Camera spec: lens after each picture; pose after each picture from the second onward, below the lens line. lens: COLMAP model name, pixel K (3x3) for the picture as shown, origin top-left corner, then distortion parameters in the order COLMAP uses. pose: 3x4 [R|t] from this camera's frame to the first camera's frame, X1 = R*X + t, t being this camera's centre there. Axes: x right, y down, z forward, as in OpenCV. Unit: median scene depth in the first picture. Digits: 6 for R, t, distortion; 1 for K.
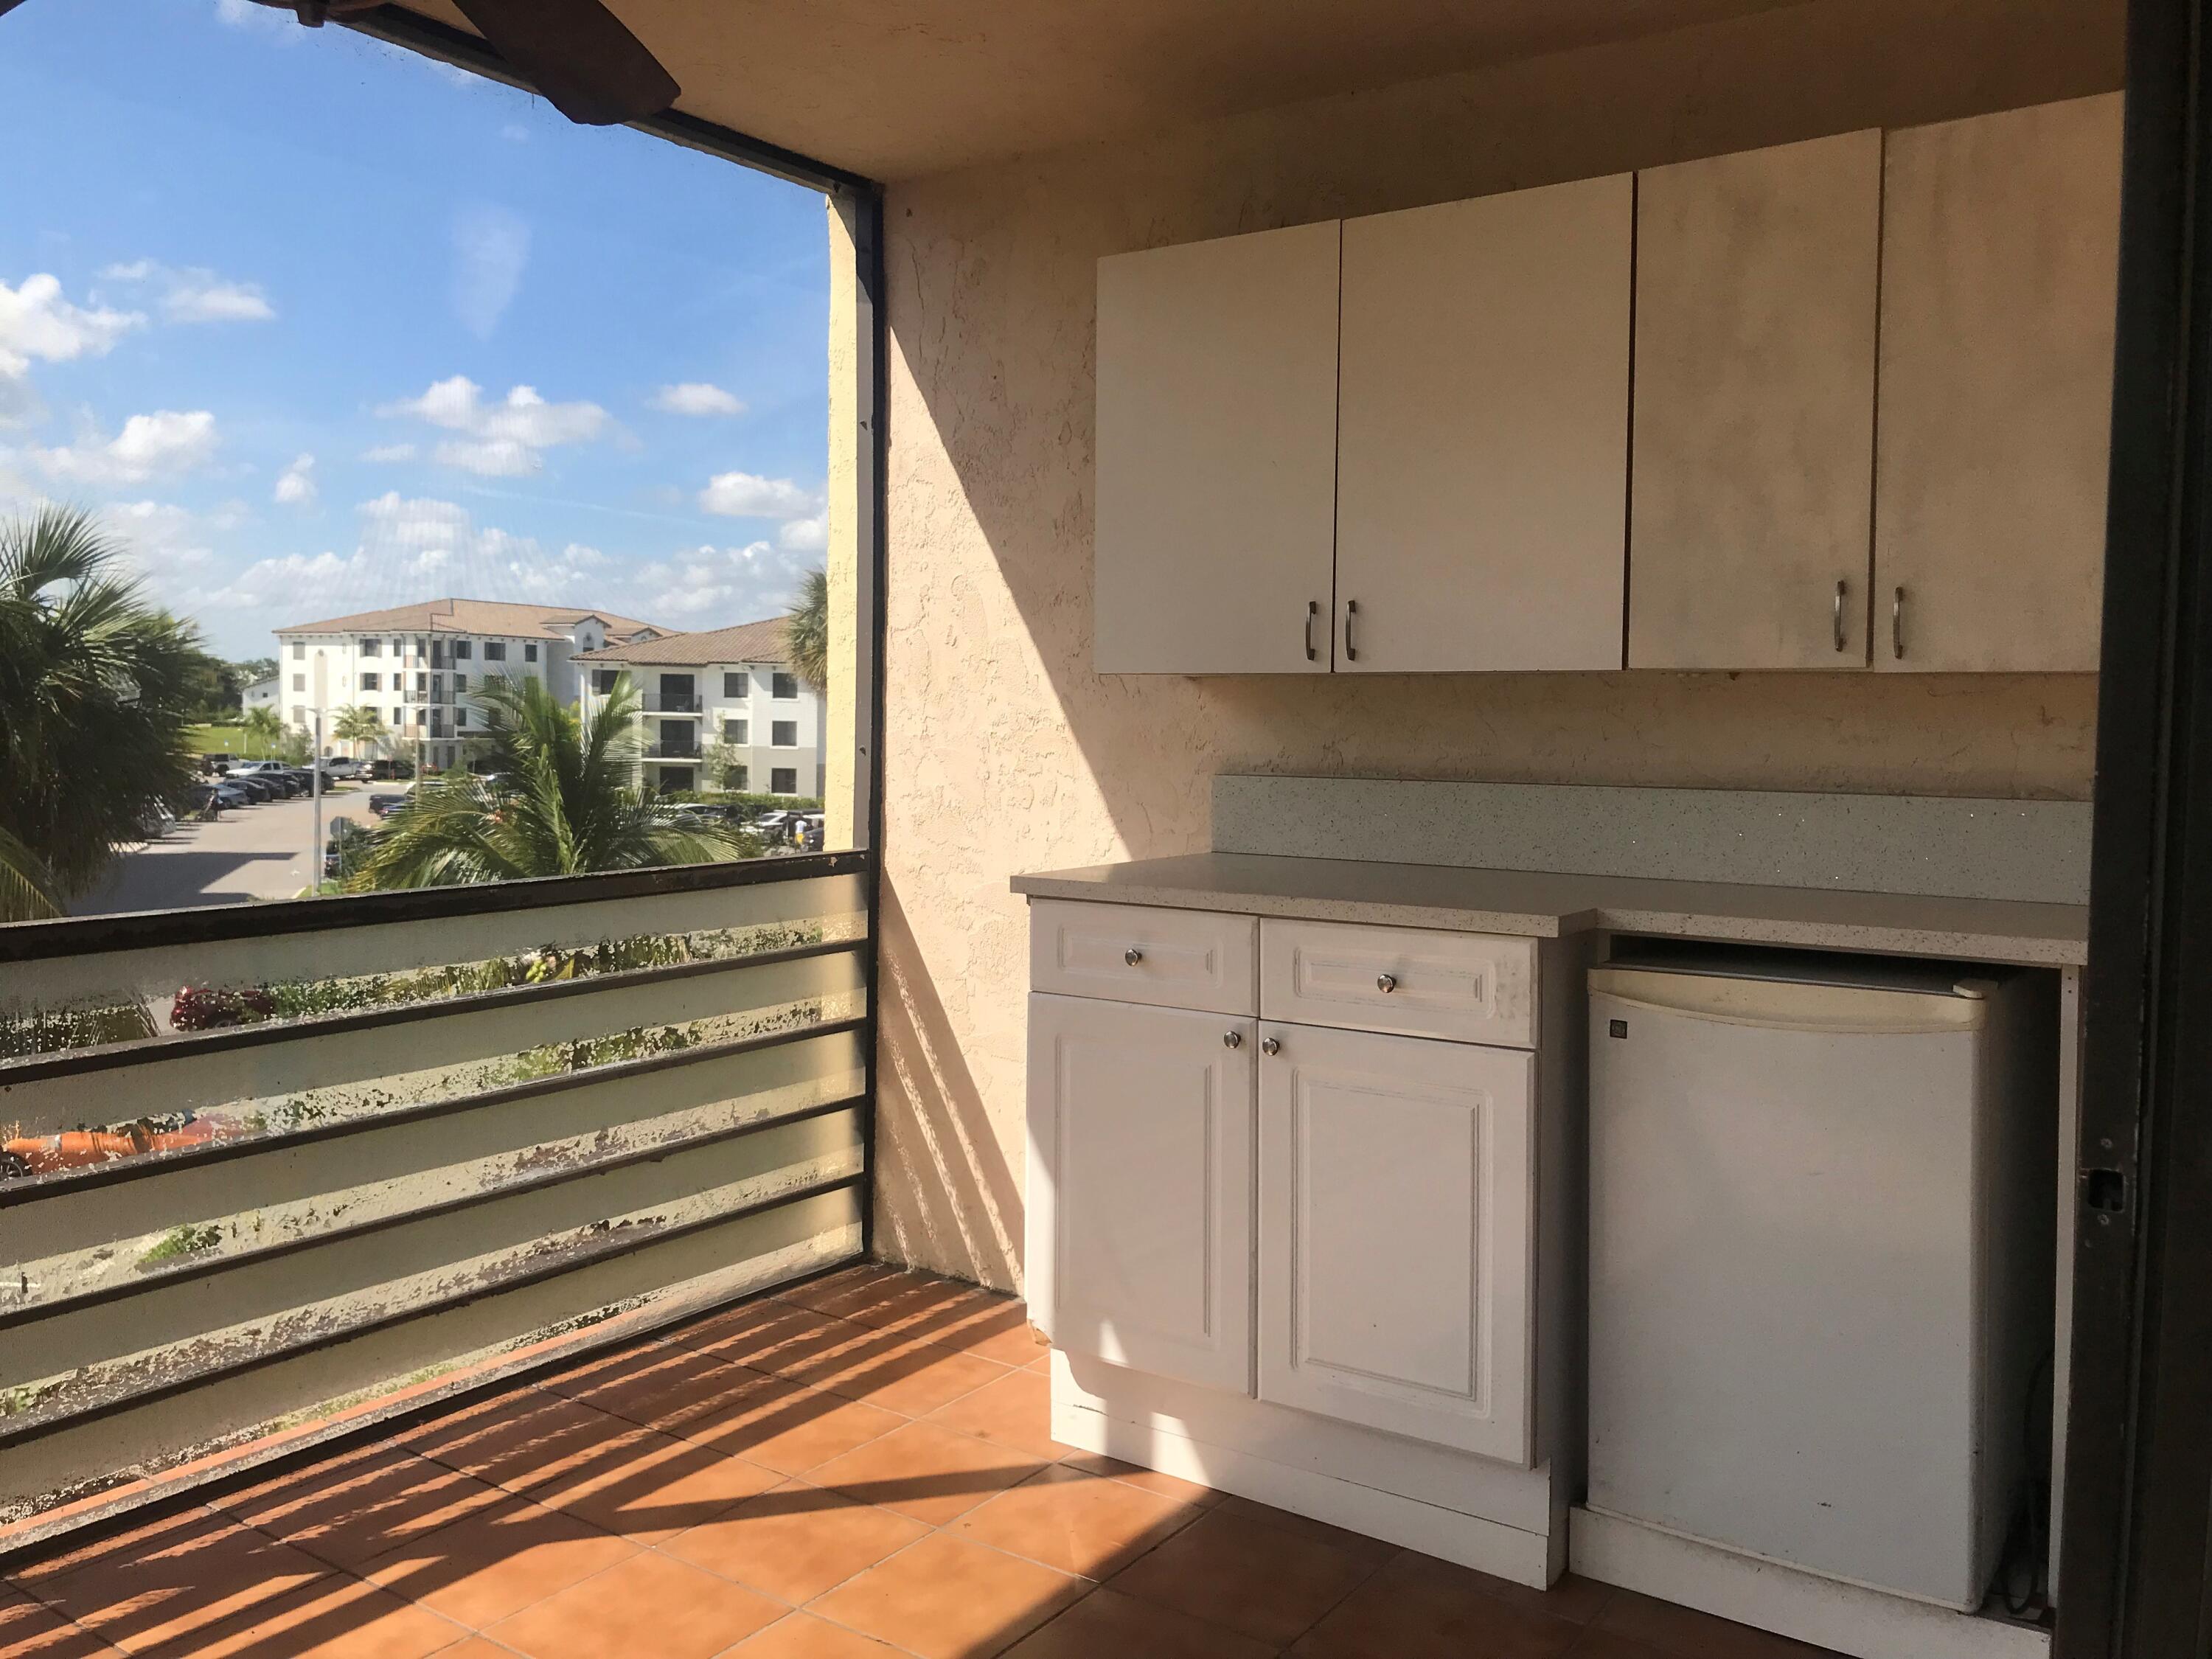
lens RADIAL K [[1827.6, 0, 1100.6], [0, 1827.6, 817.5], [0, 0, 1]] dist [0.018391, 0.004740]
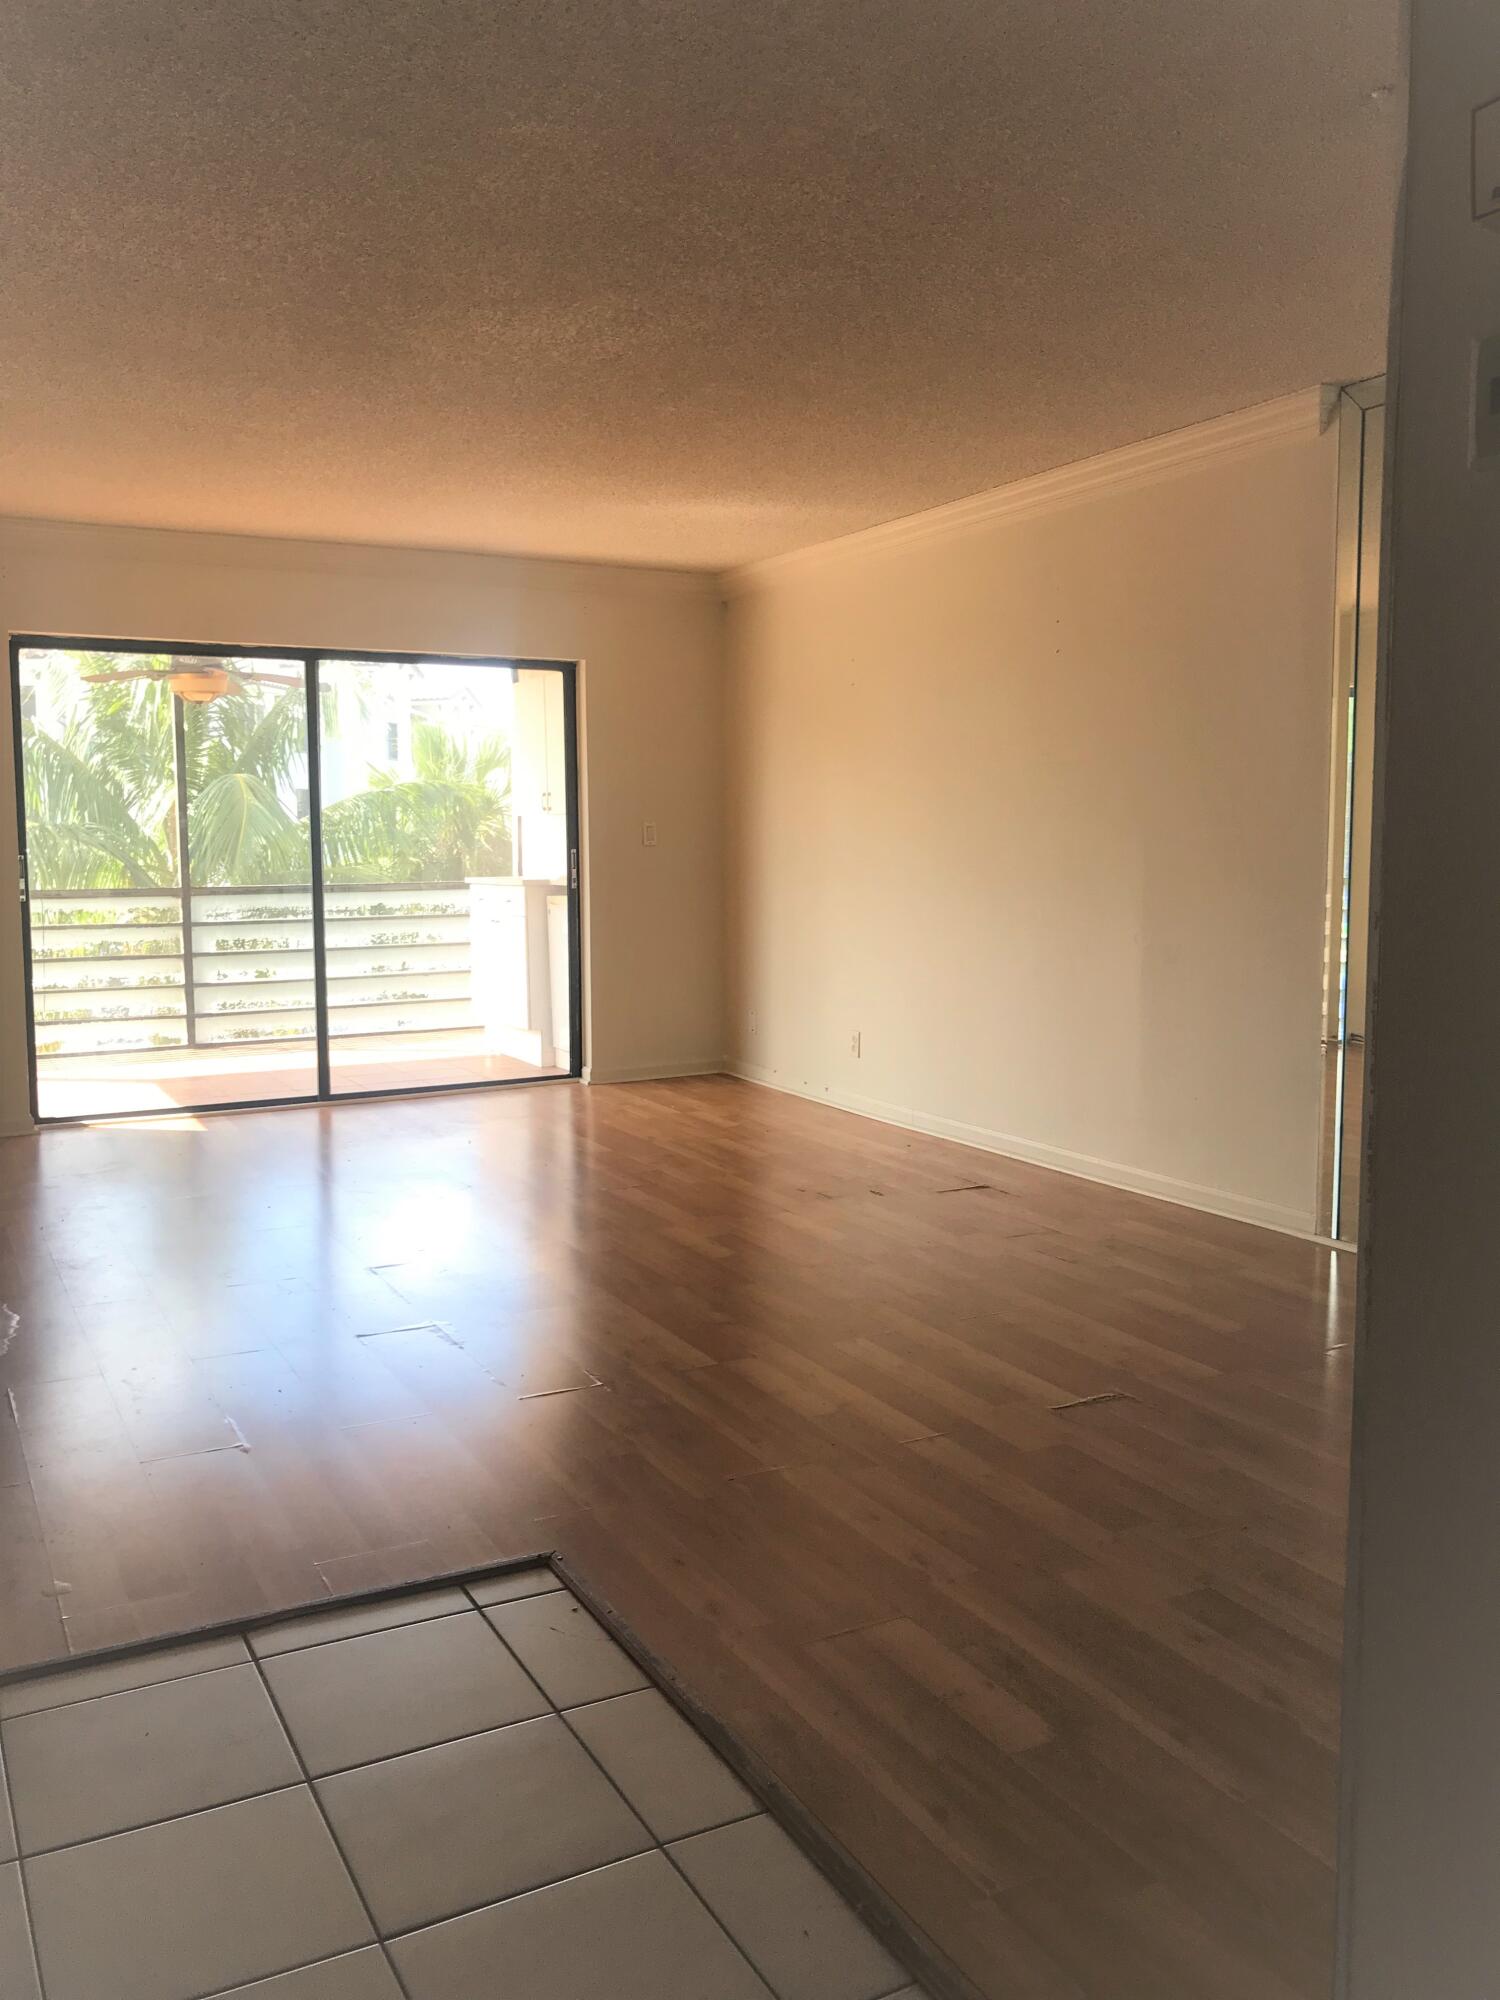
lens RADIAL K [[1634.8, 0, 751.5], [0, 1634.8, 988.3], [0, 0, 1]] dist [0.015493, 0.004520]
pose [[0.891790, 0.019285, -0.452038, 1.729258], [-0.004772, 0.999437, 0.033225, 0.131277], [0.452424, -0.027473, 0.891380, -1.402006]]
